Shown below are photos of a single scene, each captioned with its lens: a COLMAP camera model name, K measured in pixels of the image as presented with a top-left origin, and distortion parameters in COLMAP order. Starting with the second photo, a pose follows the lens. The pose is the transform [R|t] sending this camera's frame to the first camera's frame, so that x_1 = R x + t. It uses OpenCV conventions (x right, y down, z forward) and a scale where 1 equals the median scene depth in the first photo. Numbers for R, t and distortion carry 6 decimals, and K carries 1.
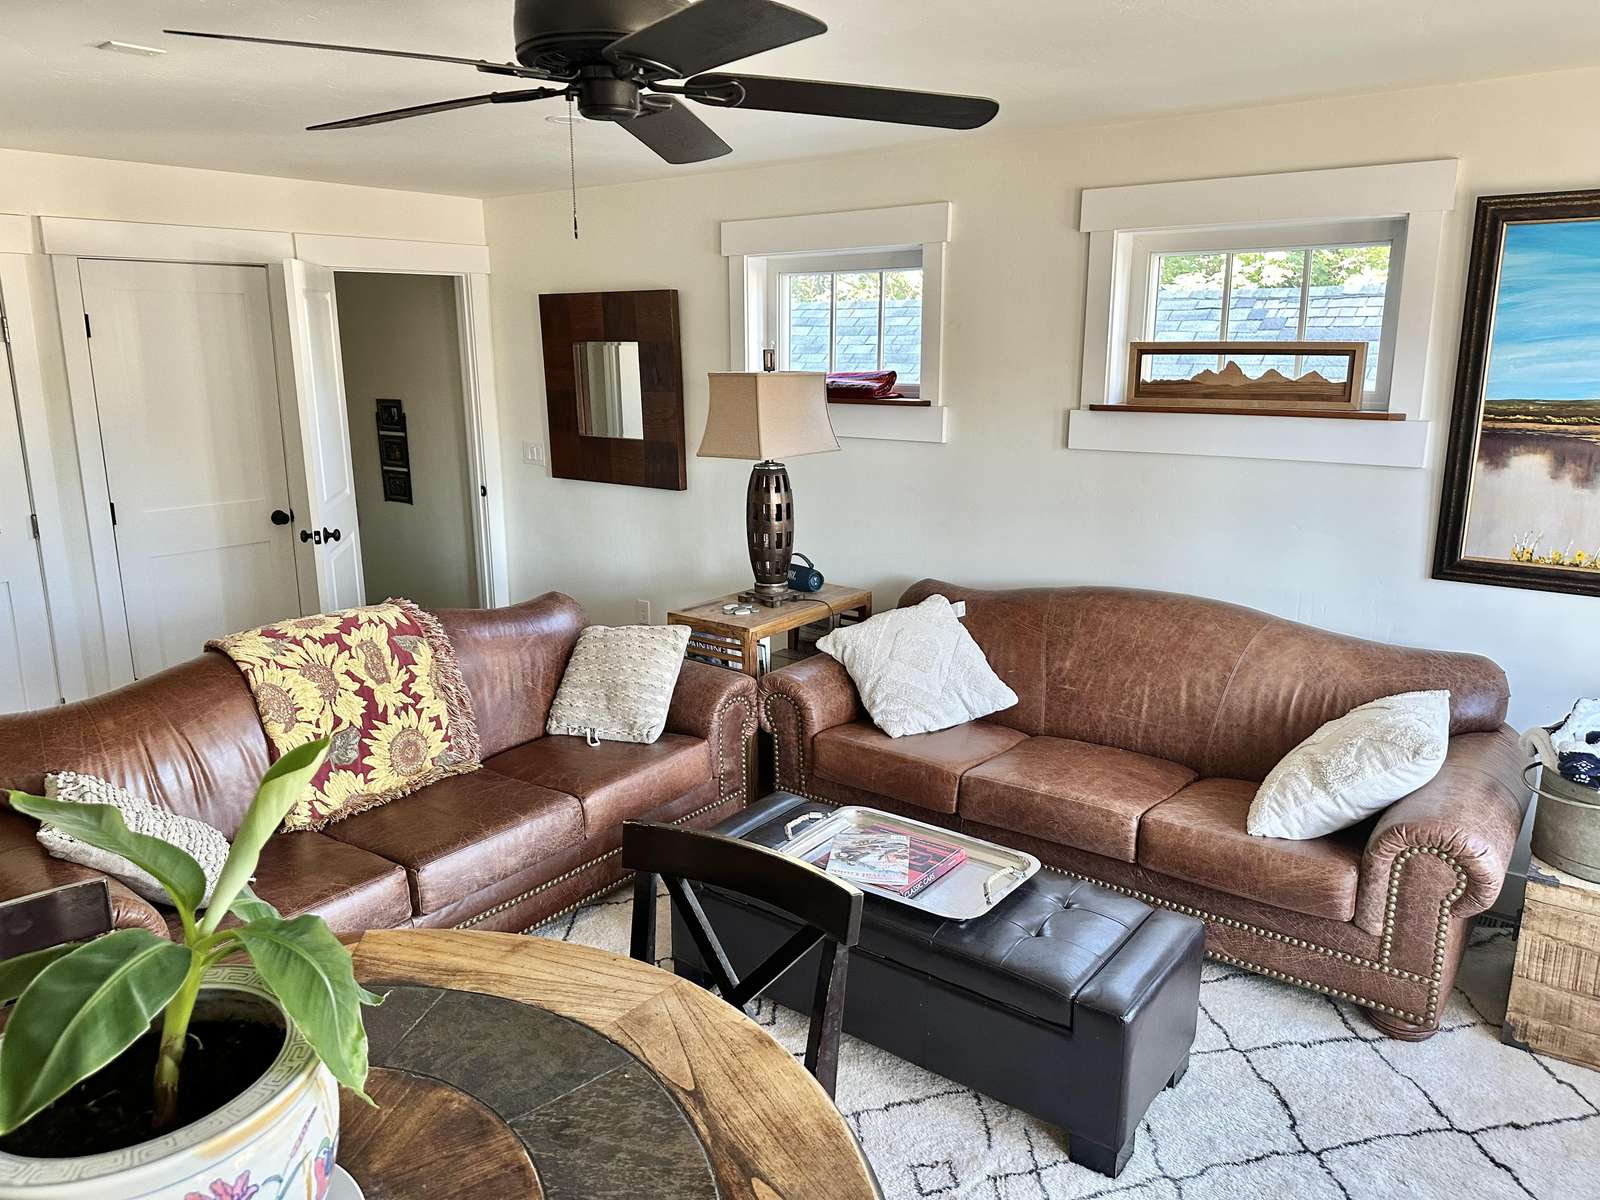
lens RADIAL K [[1121.6, 0, 800.0], [0, 1121.6, 600.0], [0, 0, 1]] dist [0.001395, -0.003678]
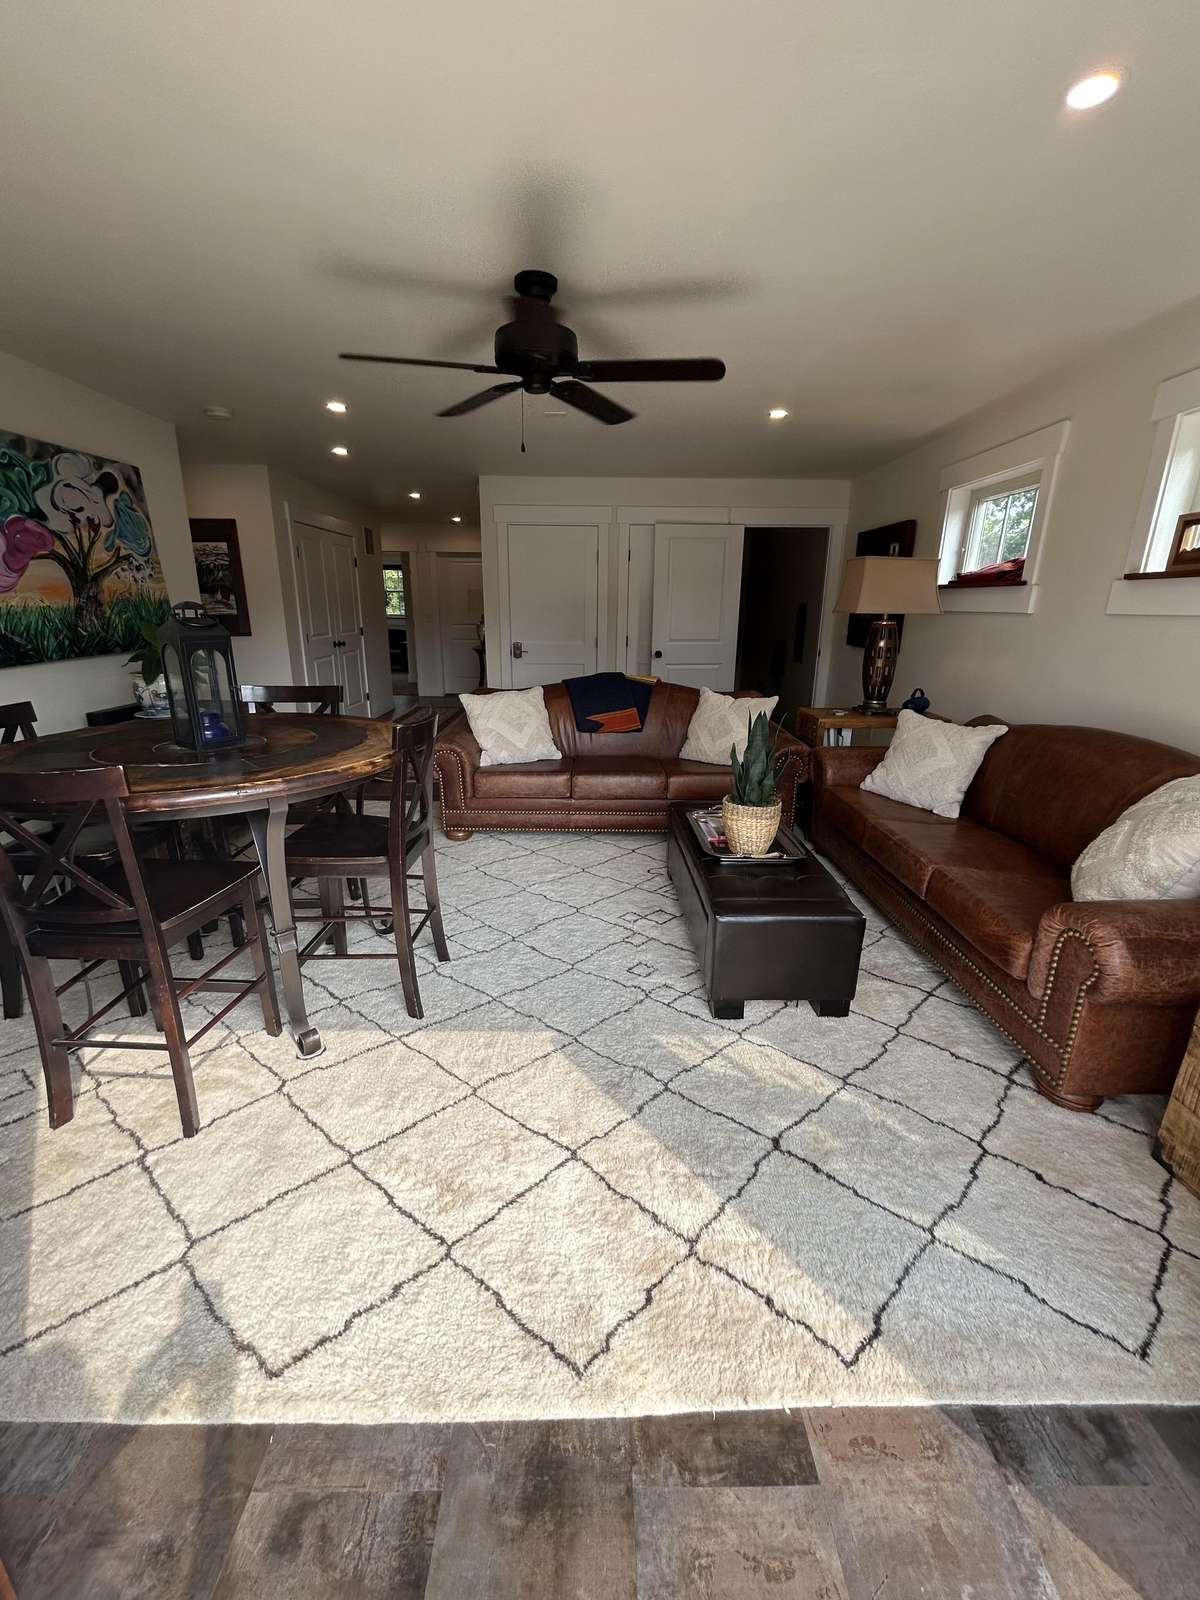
lens RADIAL K [[646.5, 0, 600.0], [0, 646.5, 800.0], [0, 0, 1]] dist [0.001289, 0.000202]
pose [[0.624693, 0.235637, -0.744469, 0.666000], [-0.189884, 0.970606, 0.147879, 0.084708], [0.757432, 0.048983, 0.651074, 0.208865]]
